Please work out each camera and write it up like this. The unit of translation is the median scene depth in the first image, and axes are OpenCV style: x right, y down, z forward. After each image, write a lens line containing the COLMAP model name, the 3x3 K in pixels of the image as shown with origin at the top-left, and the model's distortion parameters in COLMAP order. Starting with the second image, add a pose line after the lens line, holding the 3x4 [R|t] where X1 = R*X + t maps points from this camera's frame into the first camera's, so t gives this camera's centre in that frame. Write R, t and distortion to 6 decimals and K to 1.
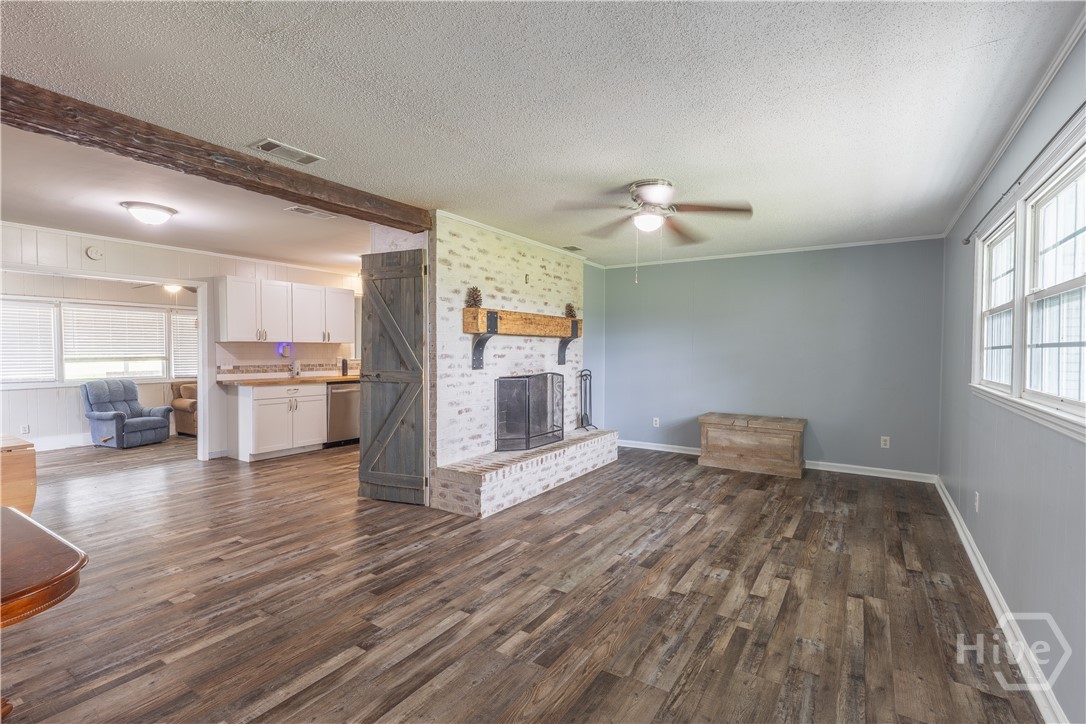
lens RADIAL K [[496.0, 0, 546.4], [0, 496.0, 363.5], [0, 0, 1]] dist [0.008623, -0.000694]
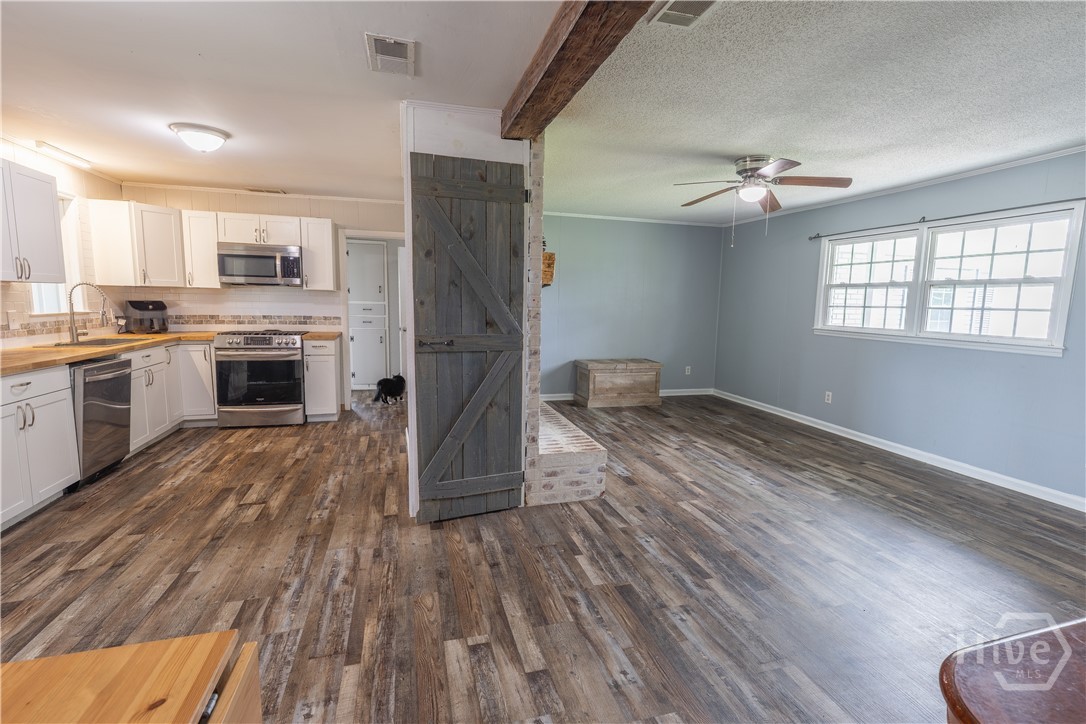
lens RADIAL K [[500.9, 0, 548.2], [0, 500.9, 362.9], [0, 0, 1]] dist [0.011313, -0.003401]
pose [[0.651319, -0.085990, 0.753916, -0.786350], [0.004817, 0.994007, 0.109212, -0.023759], [-0.758789, -0.067501, 0.647829, 0.470408]]
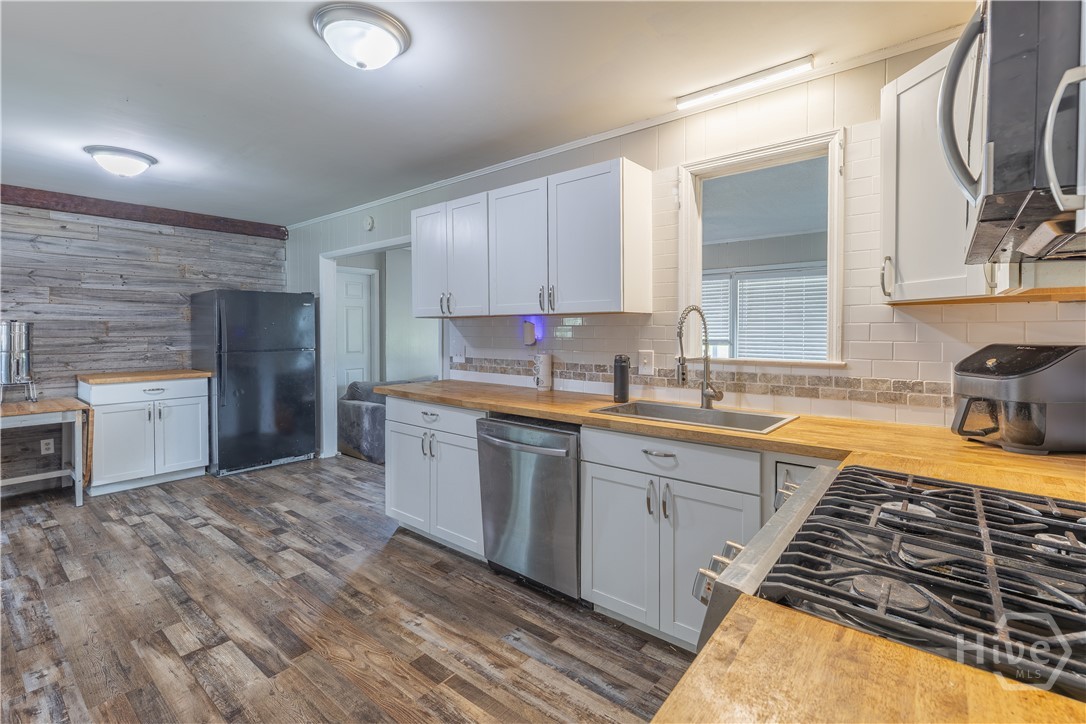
lens RADIAL K [[486.8, 0, 552.6], [0, 486.8, 327.5], [0, 0, 1]] dist [0.004496, -0.000253]
pose [[-0.095540, -0.006628, -0.995404, -0.067757], [-0.025204, 0.999673, -0.004238, -0.046864], [0.995106, 0.024683, -0.095676, 1.684182]]
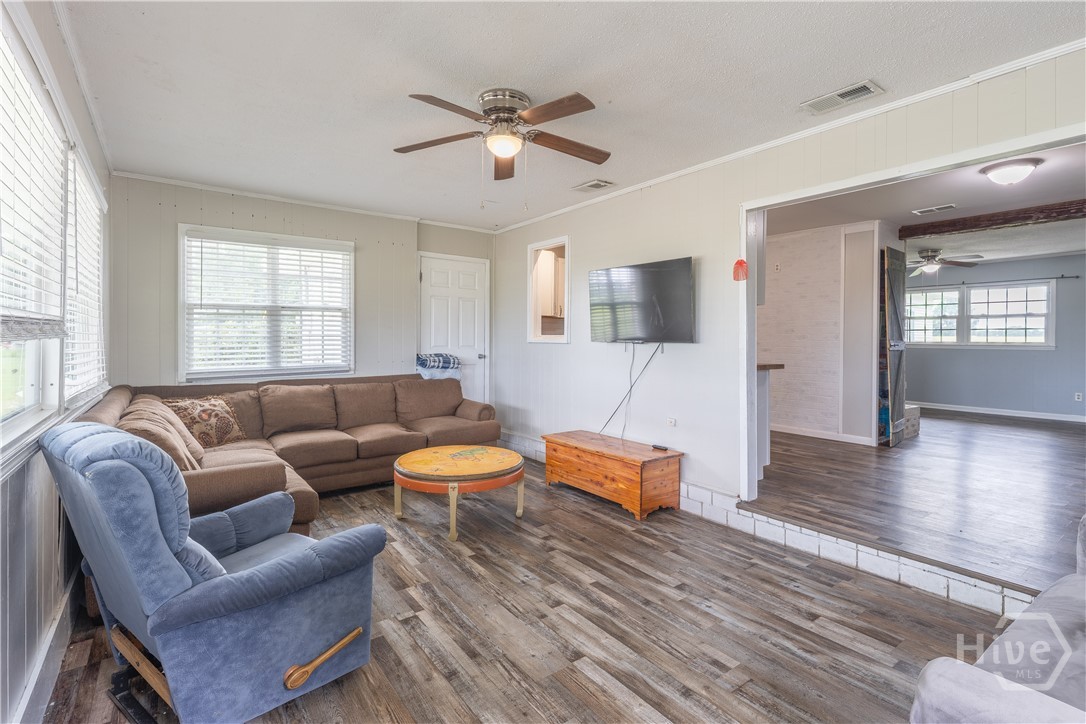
lens RADIAL K [[511.1, 0, 556.4], [0, 511.1, 342.9], [0, 0, 1]] dist [0.005504, 0.000102]
pose [[0.333068, -0.006047, 0.942883, -1.875401], [0.020012, 0.999800, -0.000657, 0.002318], [-0.942690, 0.019088, 0.333122, 1.408827]]
